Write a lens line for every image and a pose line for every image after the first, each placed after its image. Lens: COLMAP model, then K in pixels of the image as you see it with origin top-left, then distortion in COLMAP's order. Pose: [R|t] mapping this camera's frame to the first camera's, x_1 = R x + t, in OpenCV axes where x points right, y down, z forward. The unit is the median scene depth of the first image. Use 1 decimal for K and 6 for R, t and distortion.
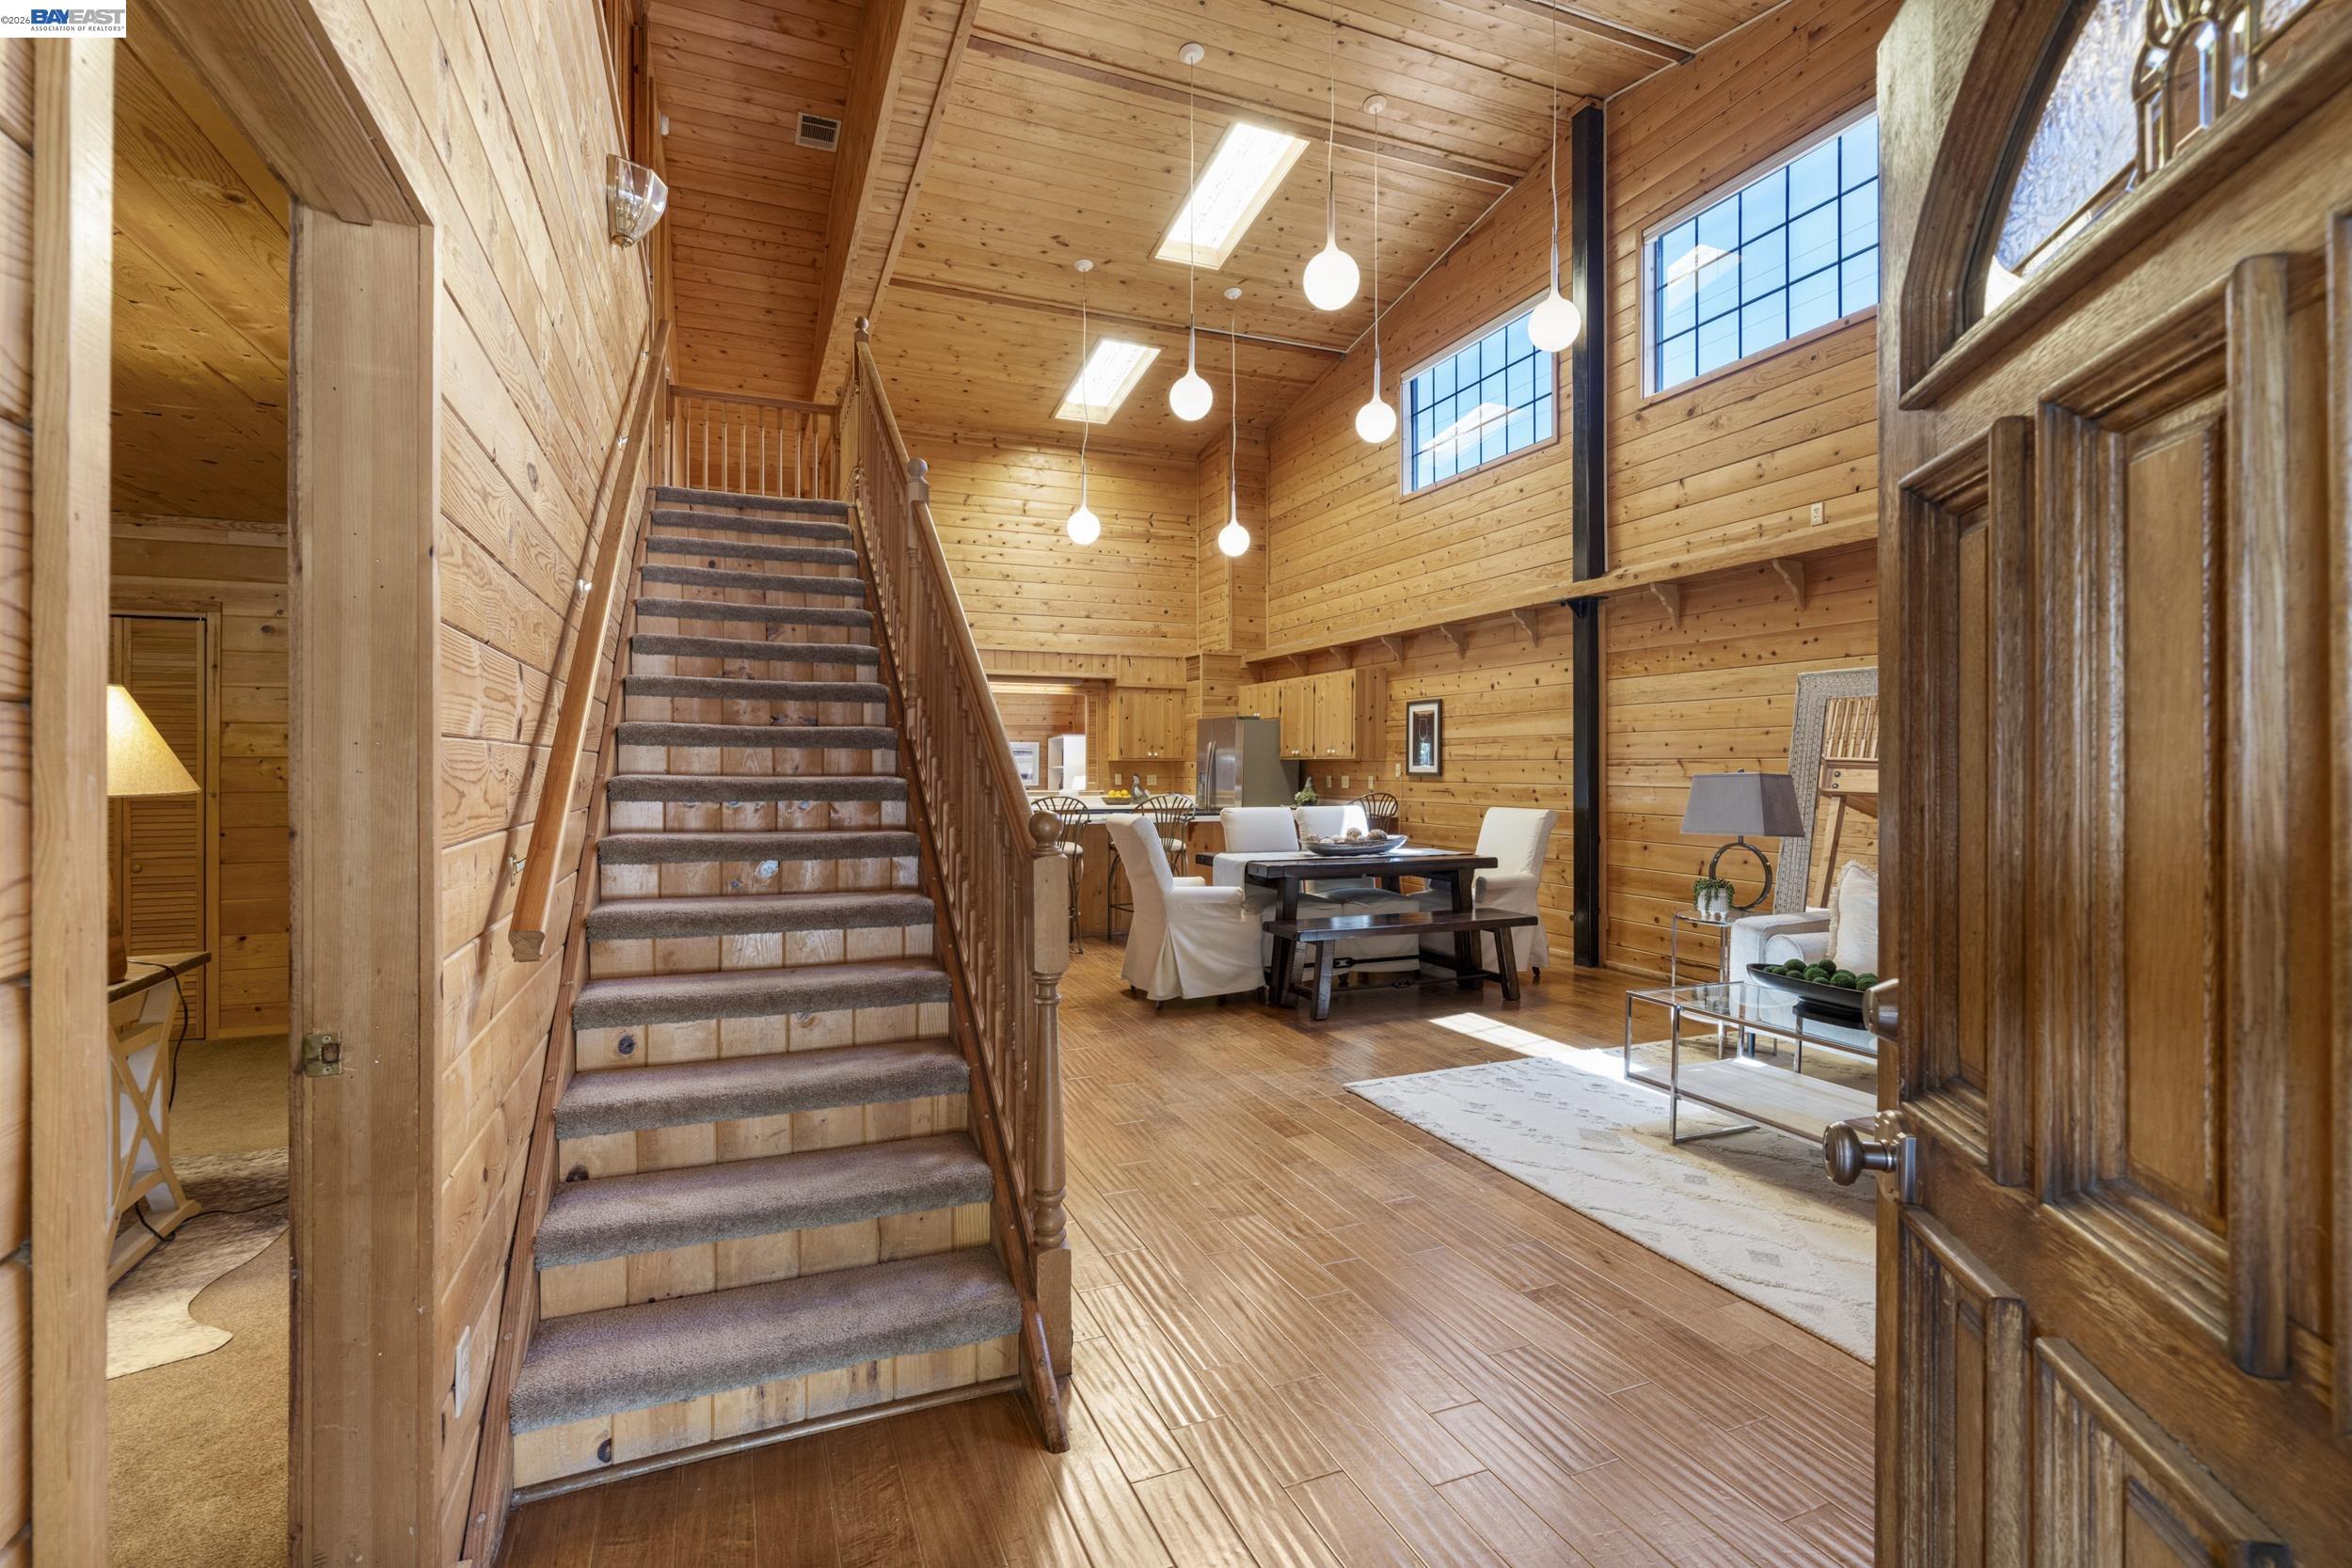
lens RADIAL K [[1085.8, 0, 1173.2], [0, 1085.8, 770.4], [0, 0, 1]] dist [-0.001318, 0.001800]
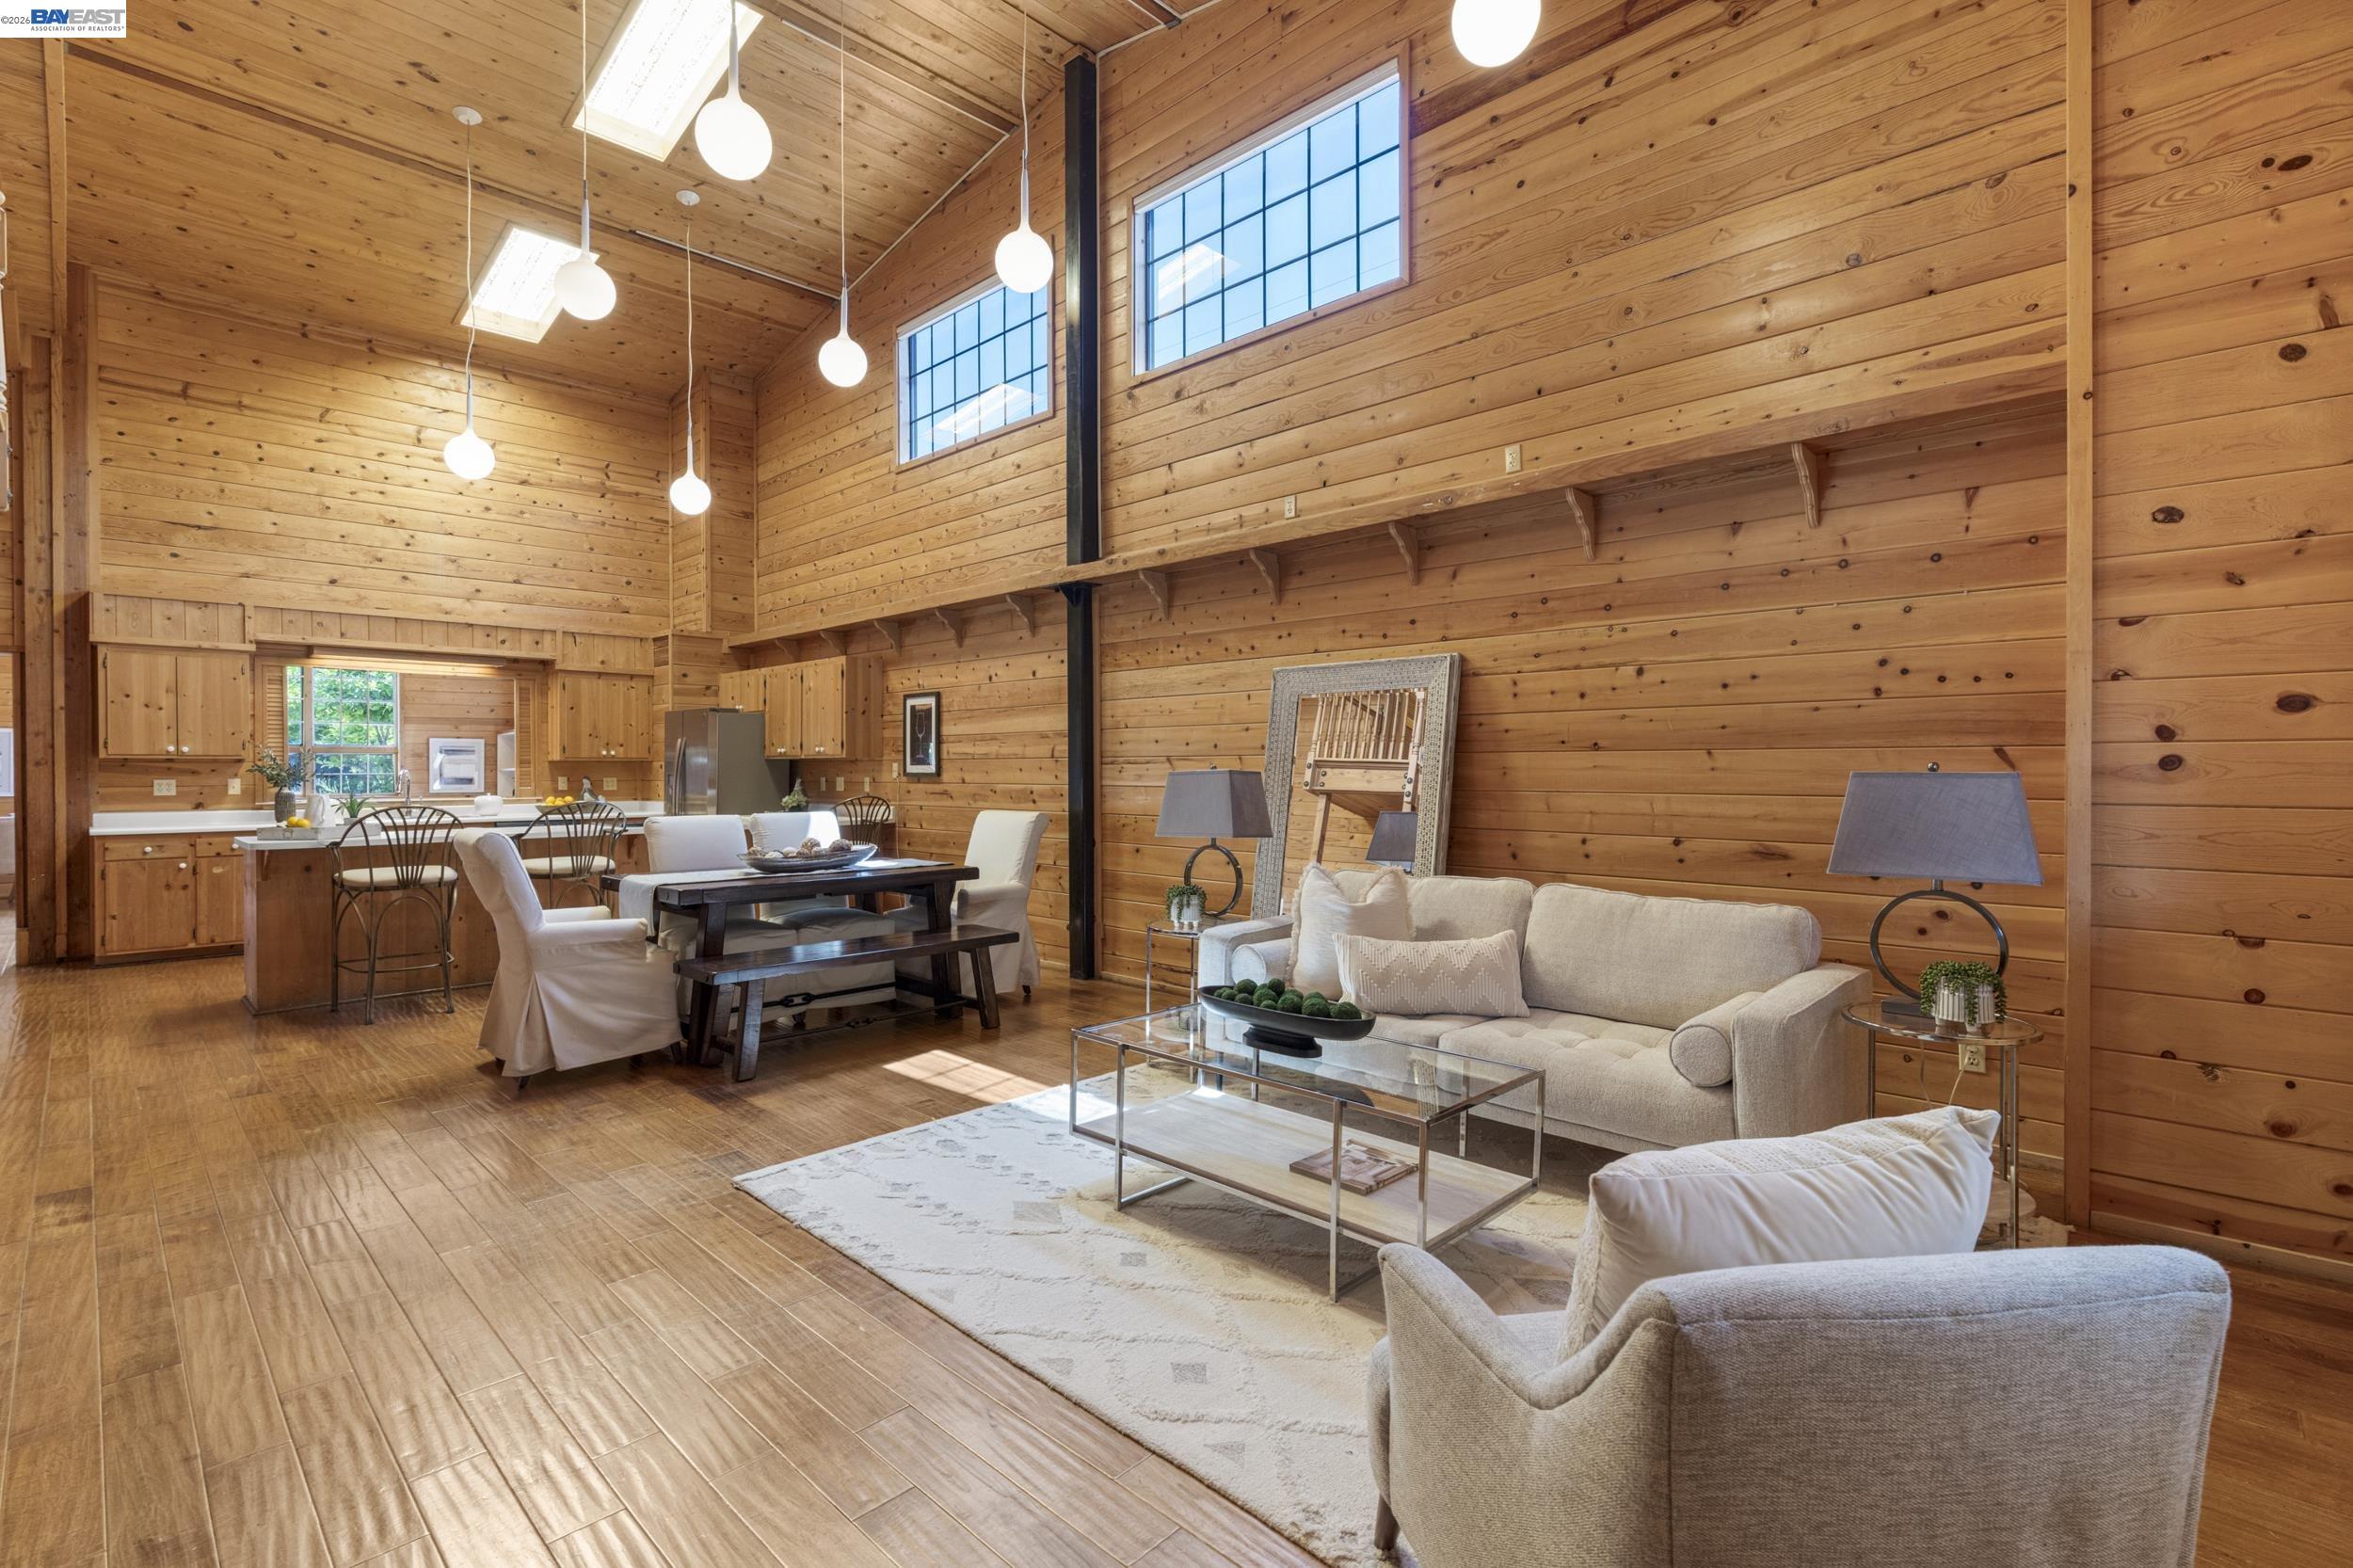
lens RADIAL K [[1086.4, 0, 1176.5], [0, 1086.4, 781.2], [0, 0, 1]] dist [-0.001318, 0.001800]
pose [[0.920061, -0.006344, 0.391725, 0.091902], [0.003533, 0.999963, 0.007898, 0.003122], [-0.391760, -0.005883, 0.920049, 0.110491]]
